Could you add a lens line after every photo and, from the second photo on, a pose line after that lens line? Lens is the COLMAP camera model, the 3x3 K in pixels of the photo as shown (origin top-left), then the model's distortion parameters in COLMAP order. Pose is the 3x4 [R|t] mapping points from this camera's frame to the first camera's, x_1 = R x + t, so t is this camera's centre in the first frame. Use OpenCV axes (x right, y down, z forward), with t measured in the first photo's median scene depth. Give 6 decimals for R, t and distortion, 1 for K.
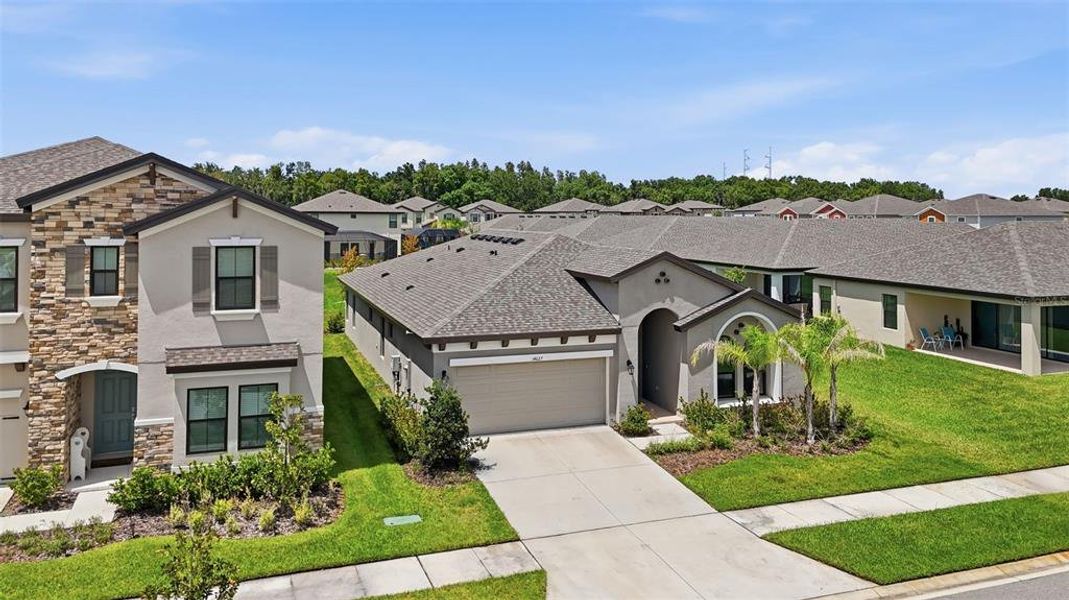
lens RADIAL K [[820.1, 0, 534.5], [0, 820.1, 300.0], [0, 0, 1]] dist [0.048120, -0.006487]
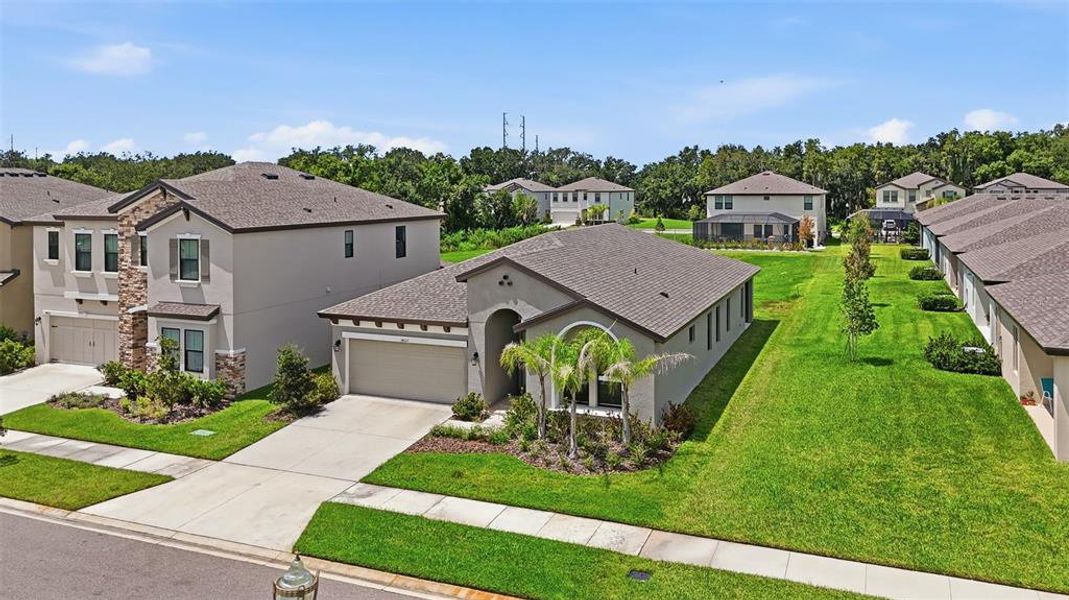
lens RADIAL K [[820.1, 0, 534.5], [0, 820.1, 300.0], [0, 0, 1]] dist [0.048120, -0.006487]
pose [[0.736173, 0.090220, -0.670753, 1.140830], [-0.066765, 0.995922, 0.060680, -0.087632], [0.673492, 0.000112, 0.739194, 0.289851]]
